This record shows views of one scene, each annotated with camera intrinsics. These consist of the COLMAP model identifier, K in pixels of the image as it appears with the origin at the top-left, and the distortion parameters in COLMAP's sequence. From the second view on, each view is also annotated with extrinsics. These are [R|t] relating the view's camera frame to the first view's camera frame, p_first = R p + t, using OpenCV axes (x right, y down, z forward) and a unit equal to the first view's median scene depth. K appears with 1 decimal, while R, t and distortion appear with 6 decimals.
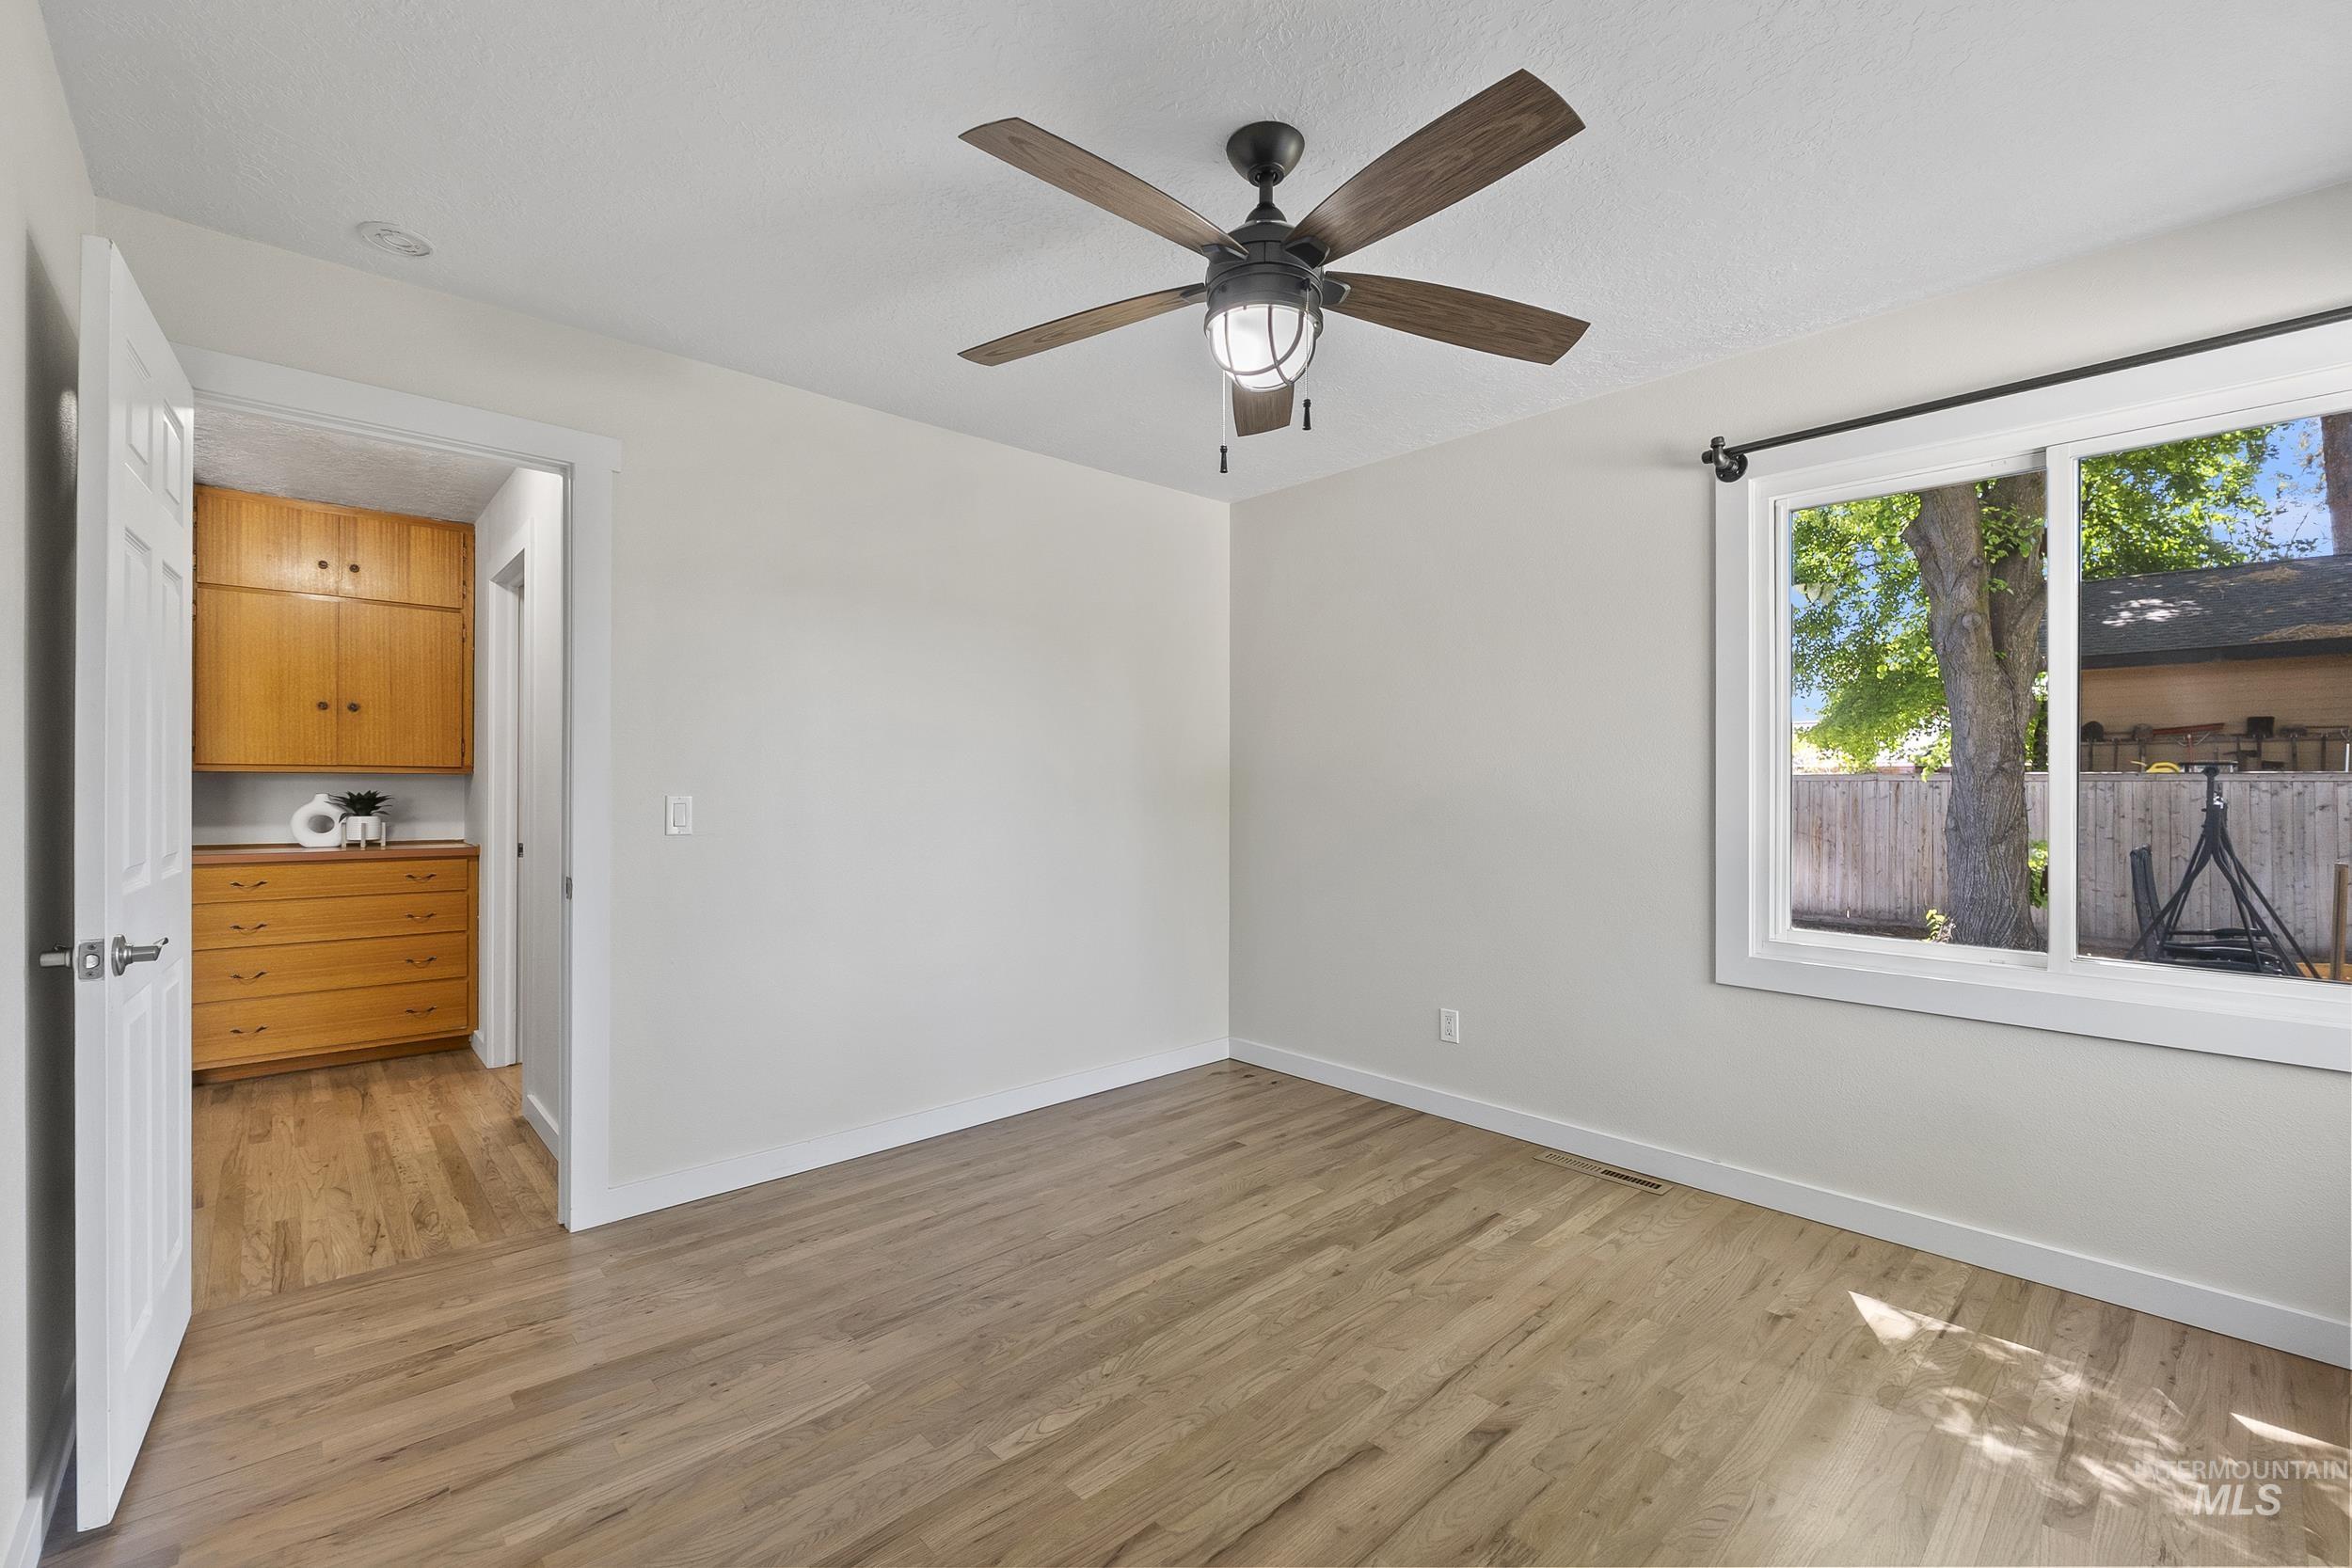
lens RADIAL K [[1007.0, 0, 1175.3], [0, 1007.0, 780.0], [0, 0, 1]] dist [-0.006283, -0.000303]
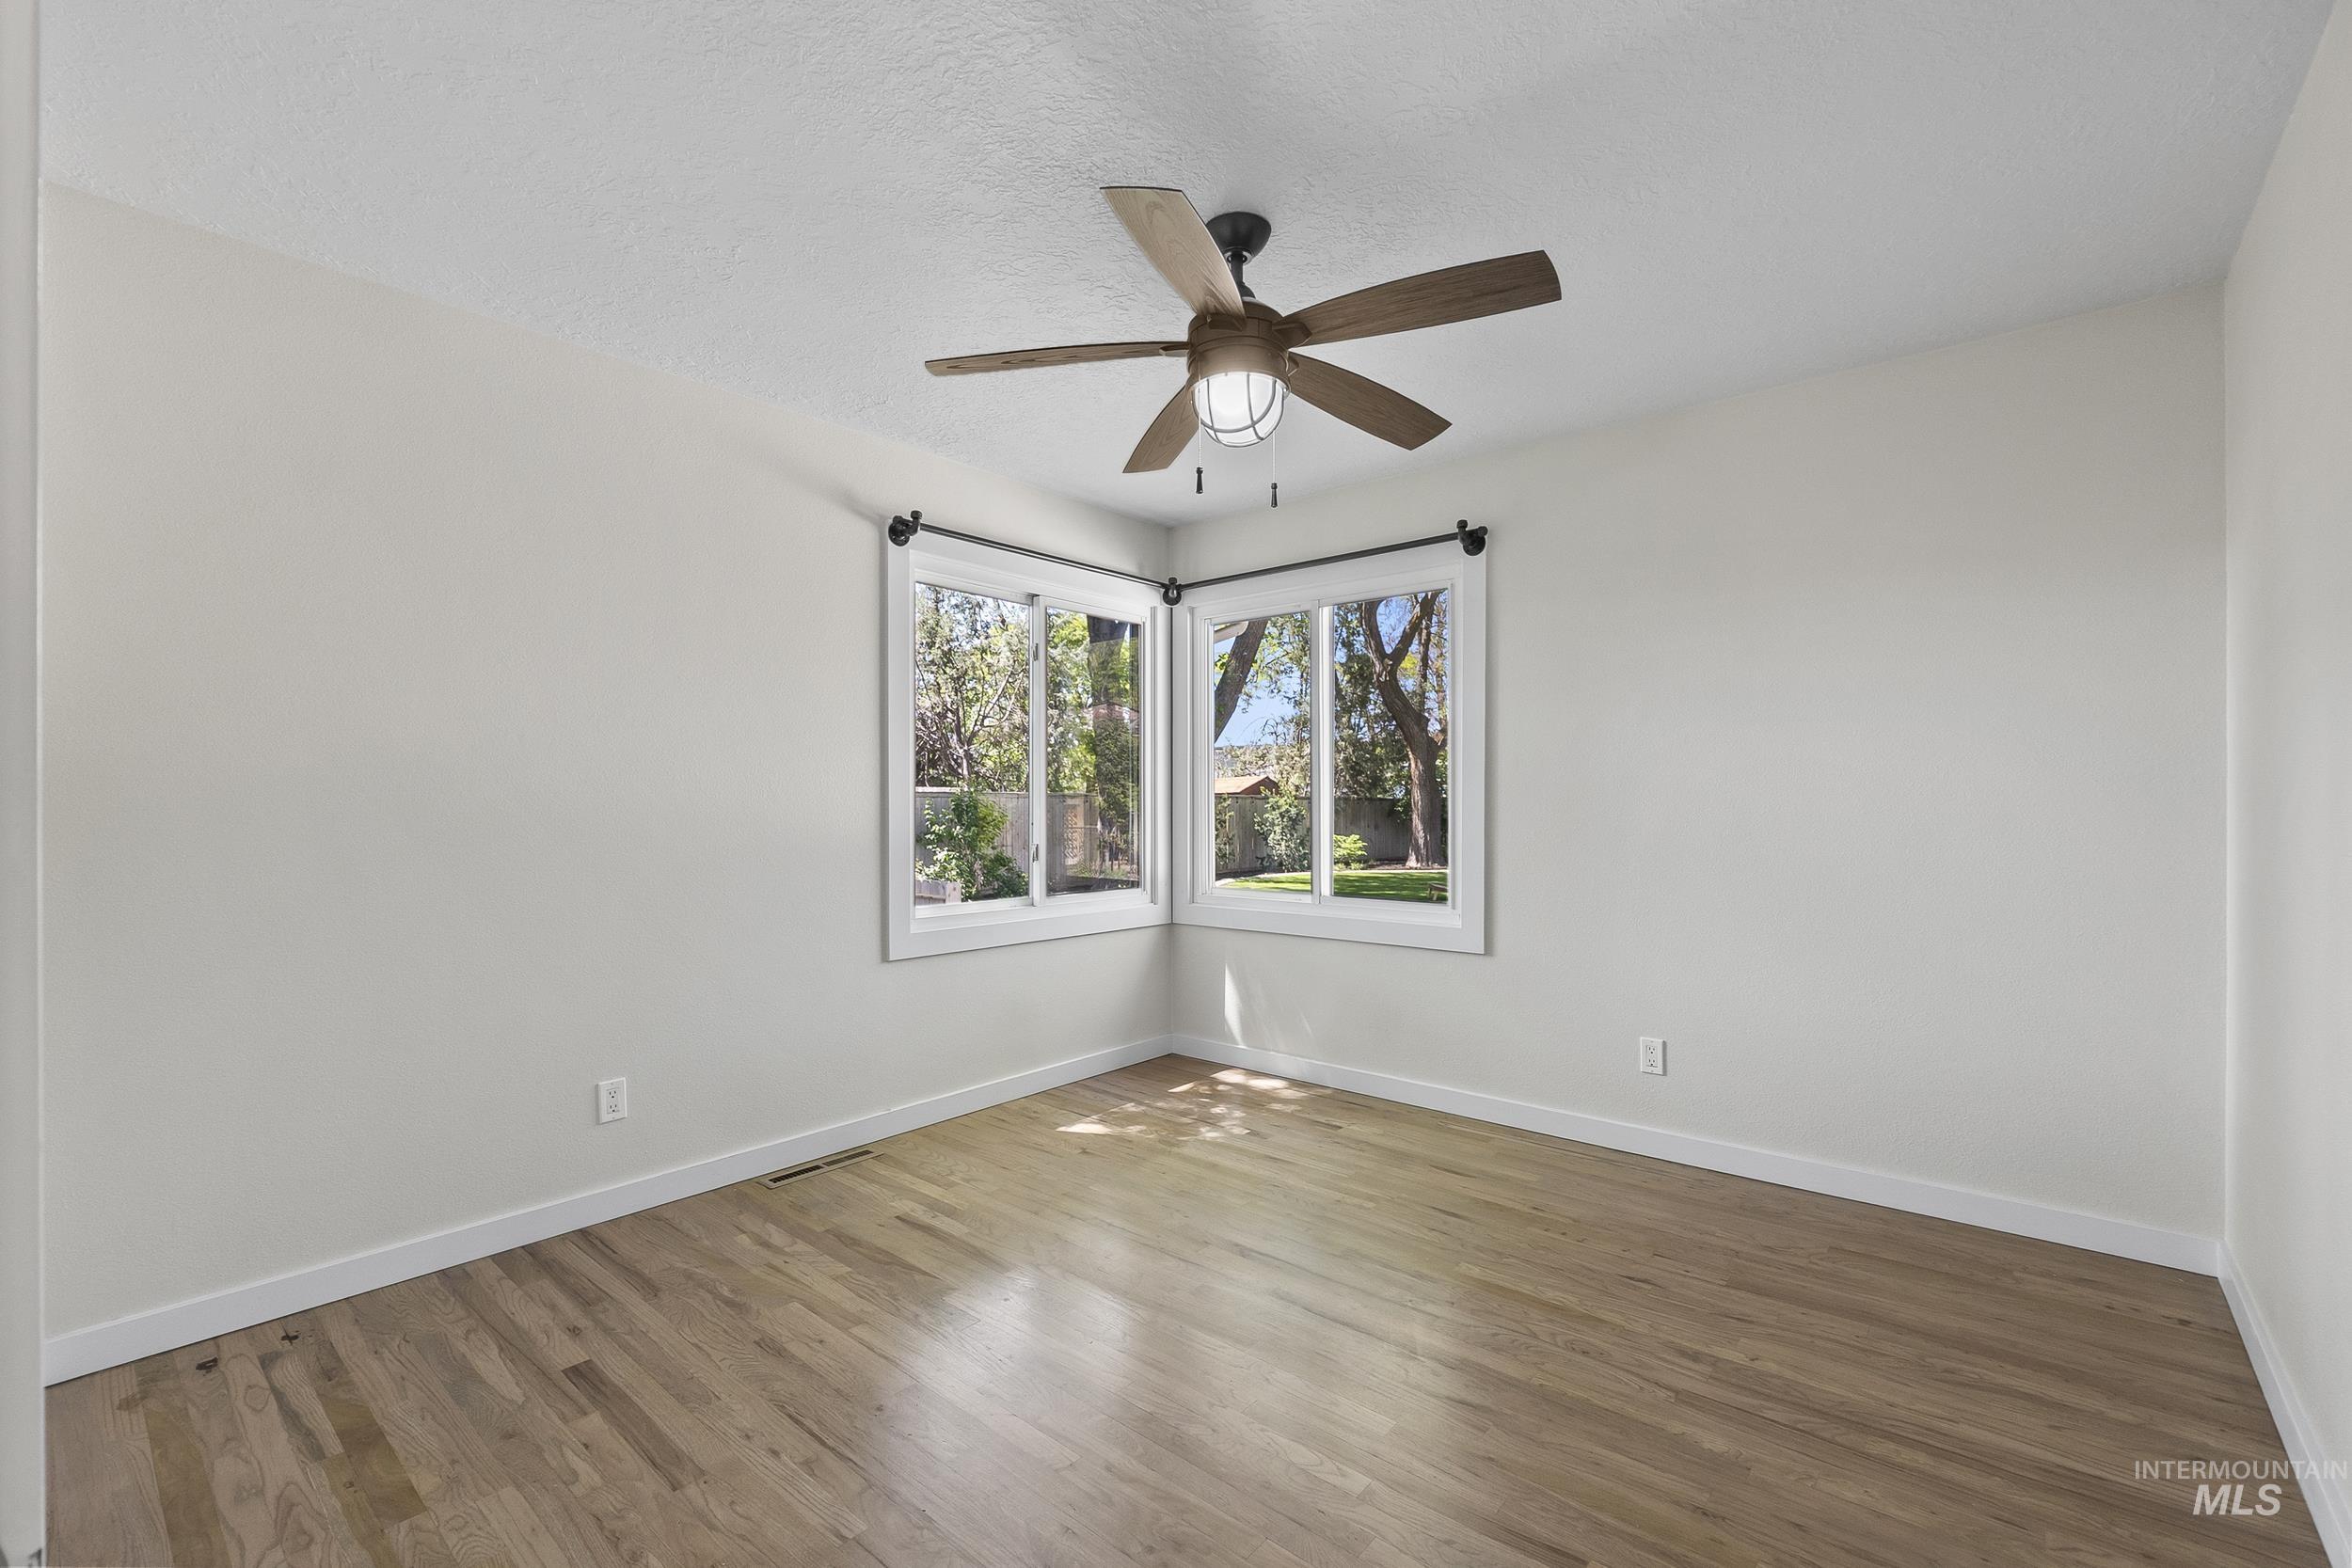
lens RADIAL K [[1007.0, 0, 1167.7], [0, 1007.0, 795.2], [0, 0, 1]] dist [-0.006283, -0.000303]
pose [[-0.111874, -0.001077, 0.993722, -0.667159], [0.000110, 0.999999, 0.001097, 0.002421], [-0.993722, 0.000232, -0.111874, 0.775159]]
